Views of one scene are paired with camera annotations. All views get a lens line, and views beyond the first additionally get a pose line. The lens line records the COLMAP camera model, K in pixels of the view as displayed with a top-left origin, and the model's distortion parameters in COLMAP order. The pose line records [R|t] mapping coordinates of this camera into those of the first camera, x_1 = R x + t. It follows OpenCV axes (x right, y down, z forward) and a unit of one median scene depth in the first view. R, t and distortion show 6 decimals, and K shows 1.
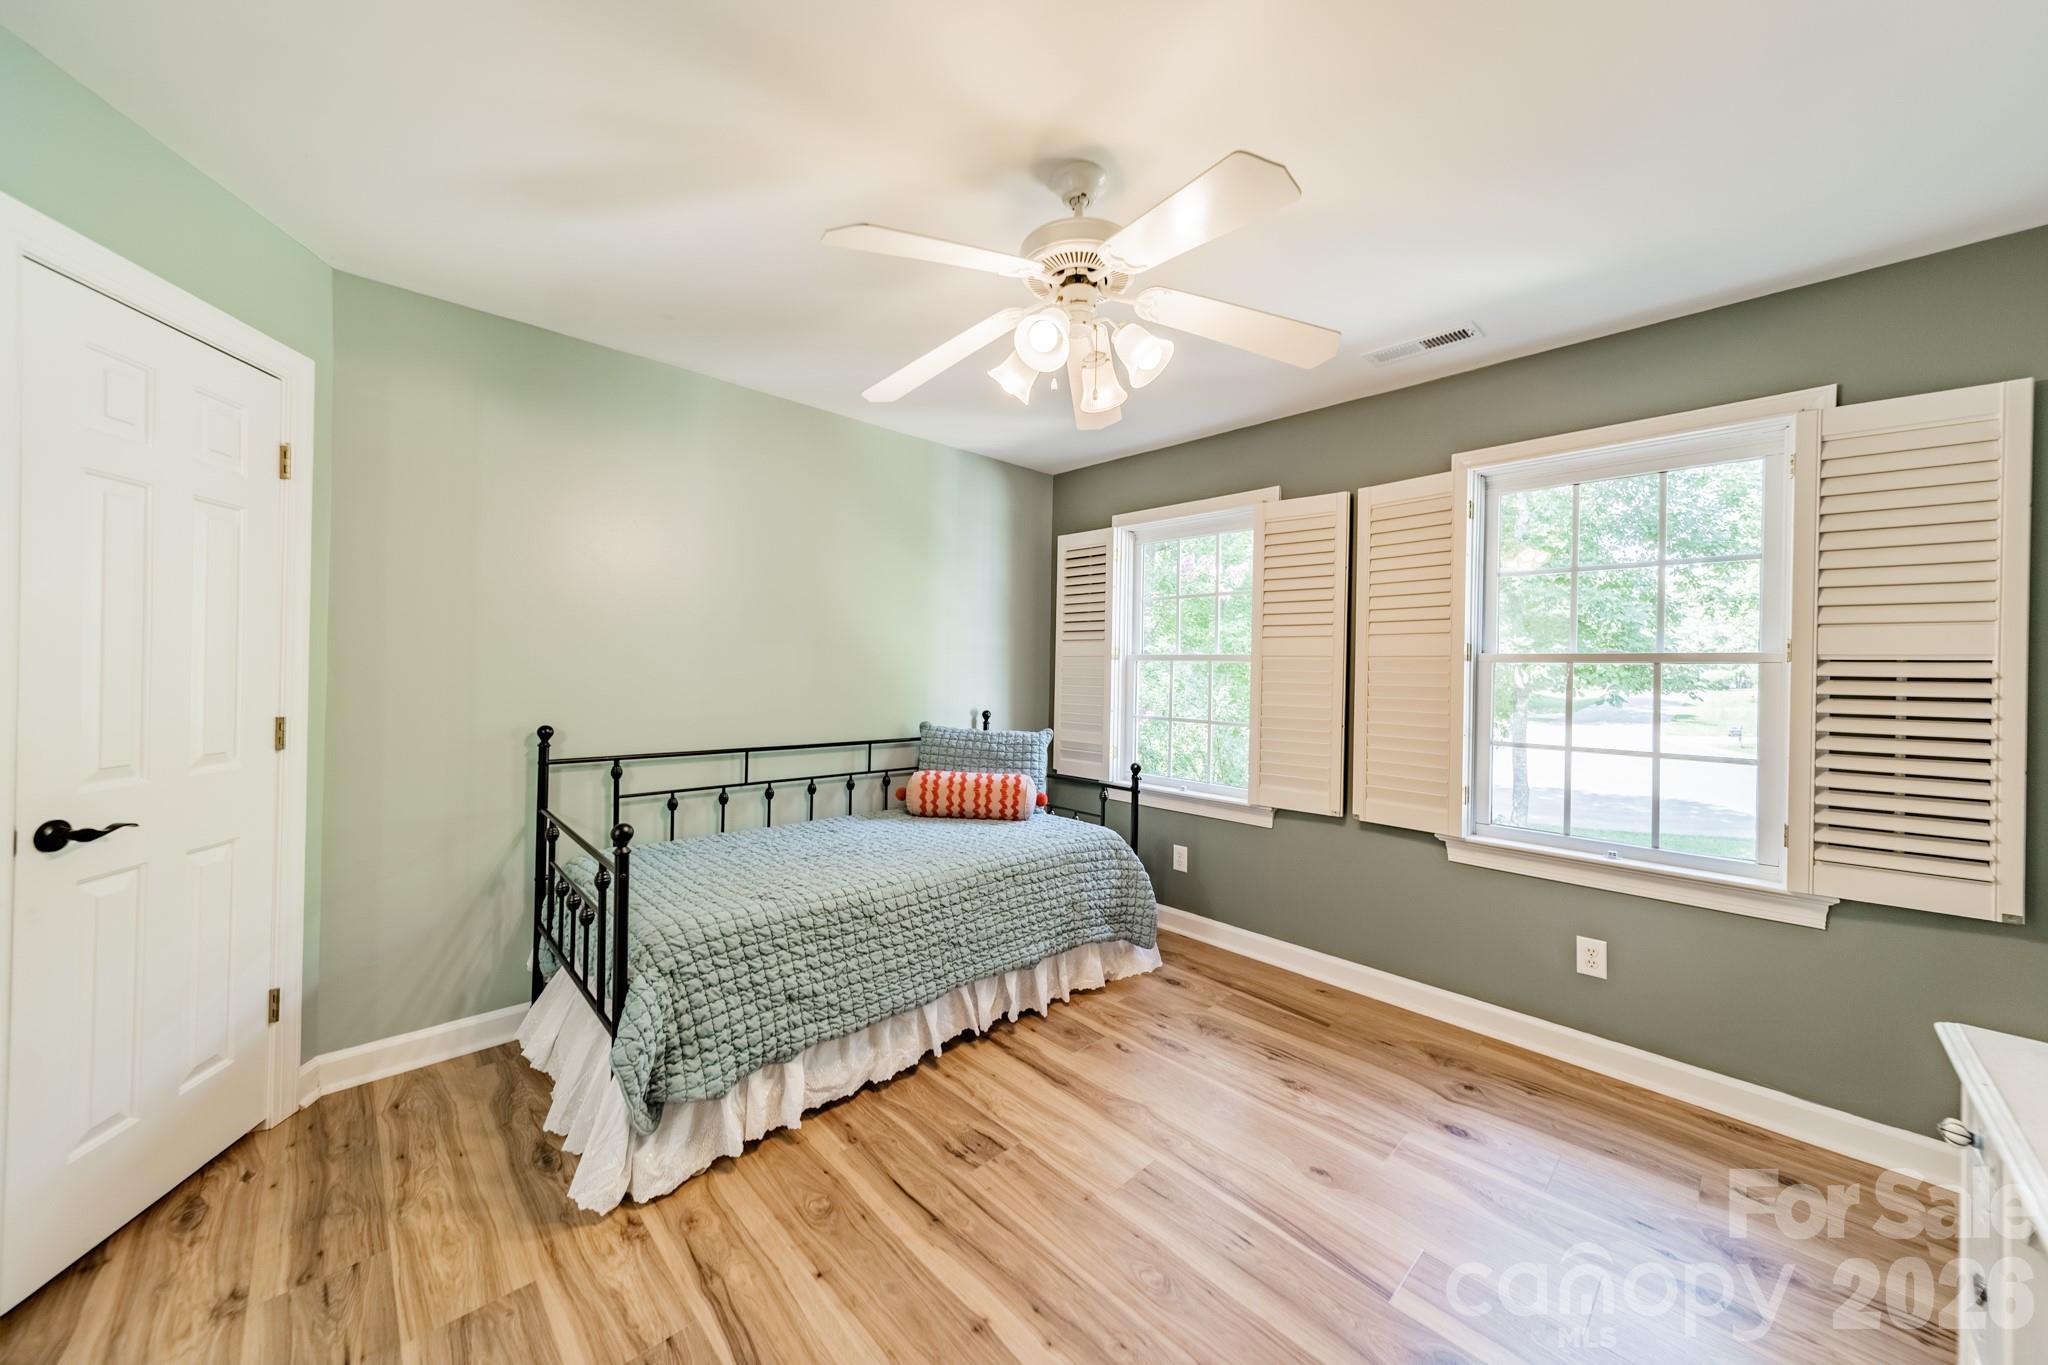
lens RADIAL K [[716.1, 0, 989.1], [0, 716.1, 669.7], [0, 0, 1]] dist [0.003167, 0.000458]
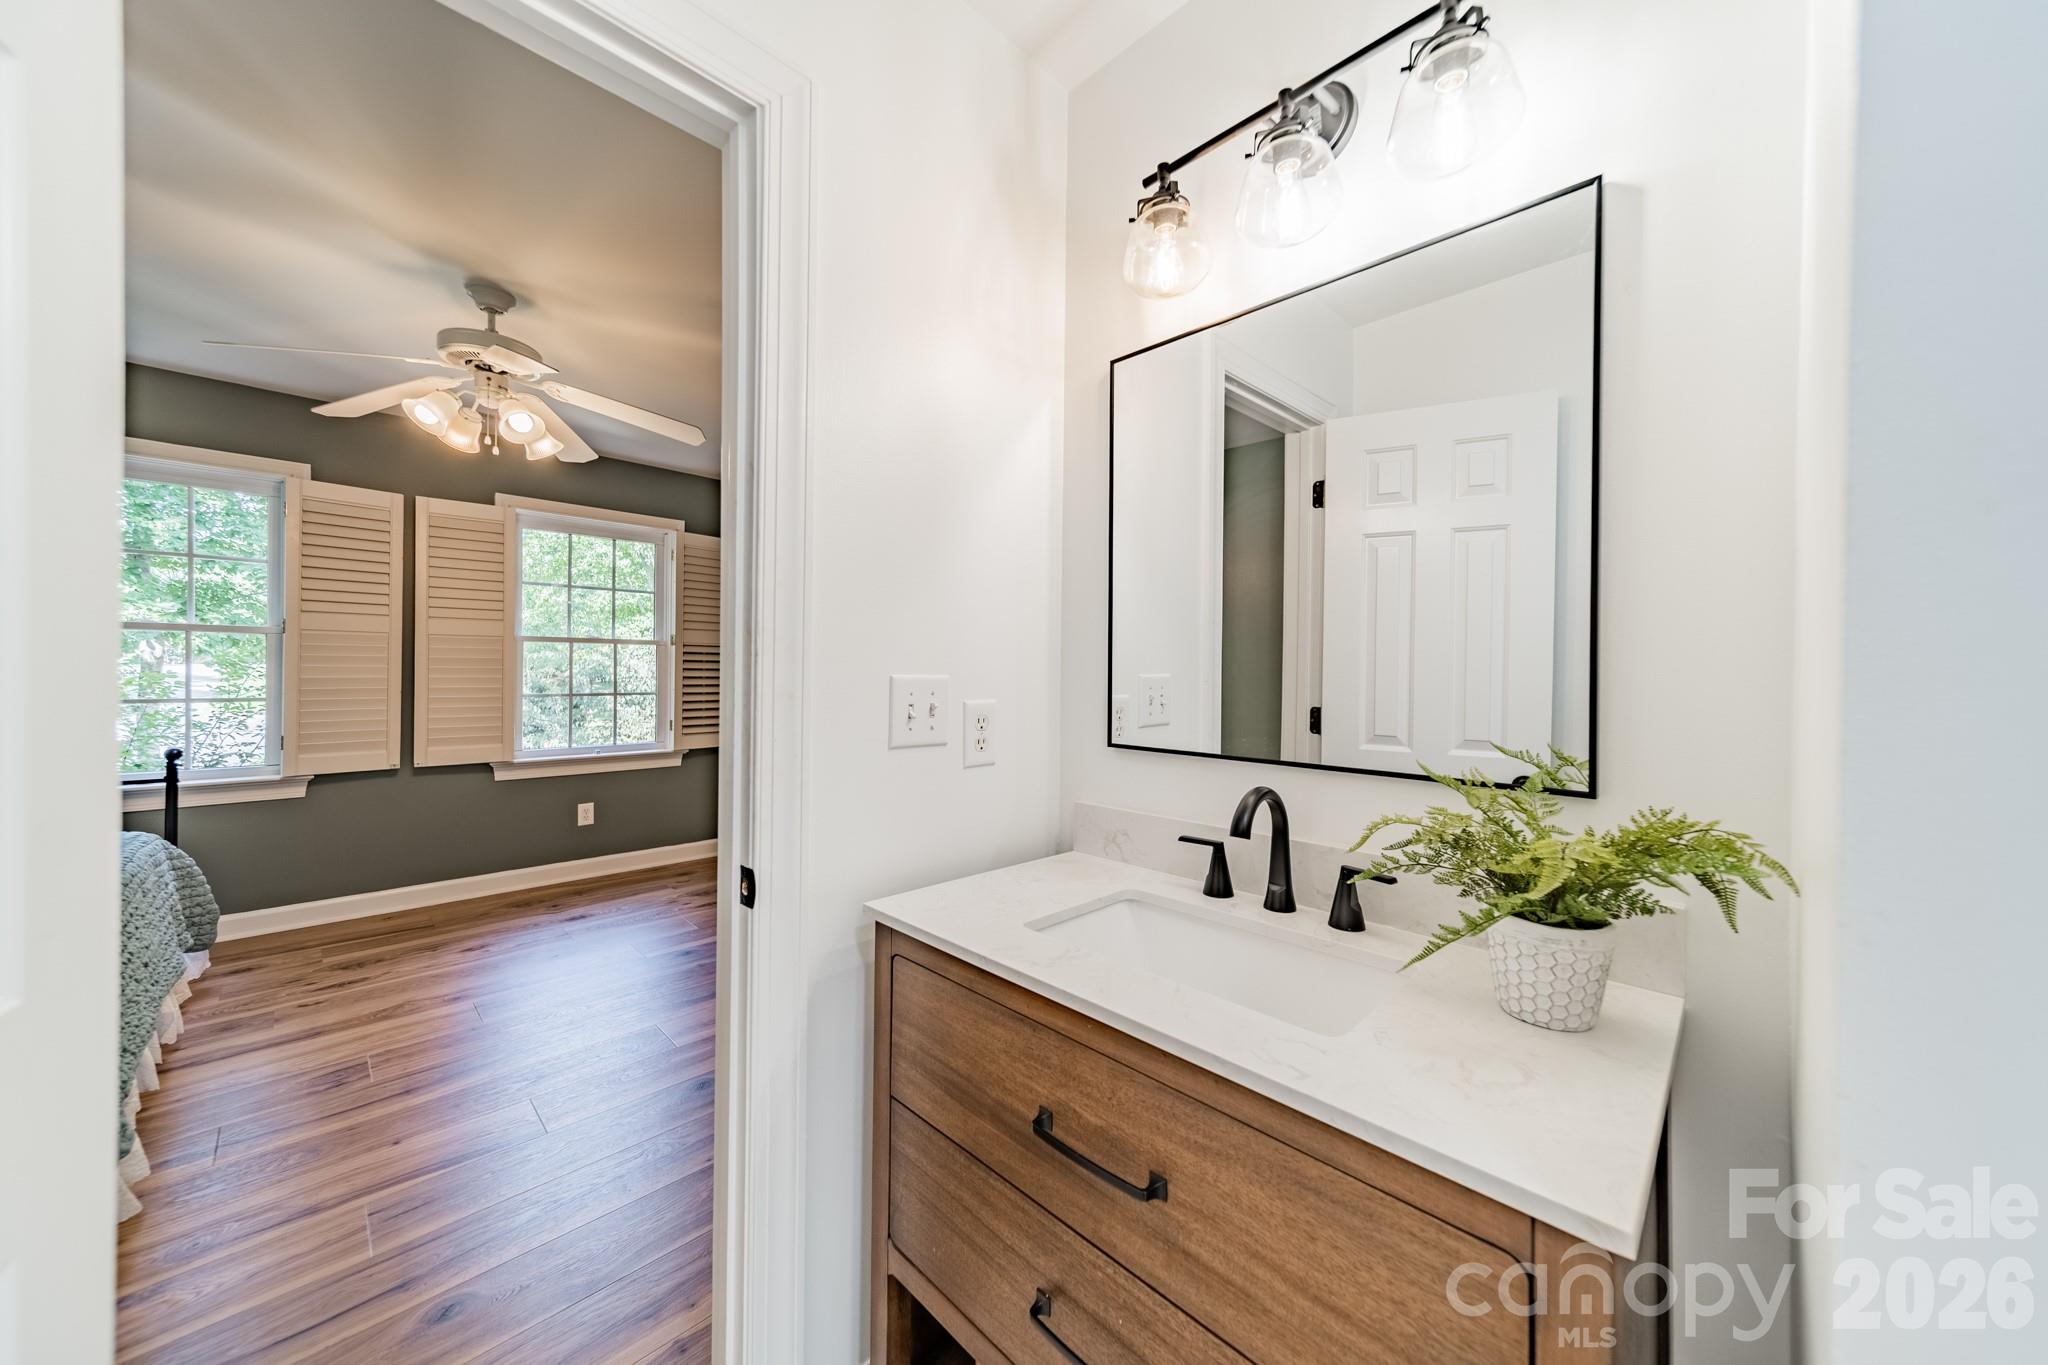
lens RADIAL K [[716.1, 0, 1030.3], [0, 716.1, 669.0], [0, 0, 1]] dist [0.003167, 0.000458]
pose [[-0.026238, -0.020541, 0.999445, -0.879165], [-0.014353, 0.999694, 0.020169, 0.001812], [-0.999553, -0.013815, -0.026525, -0.016270]]
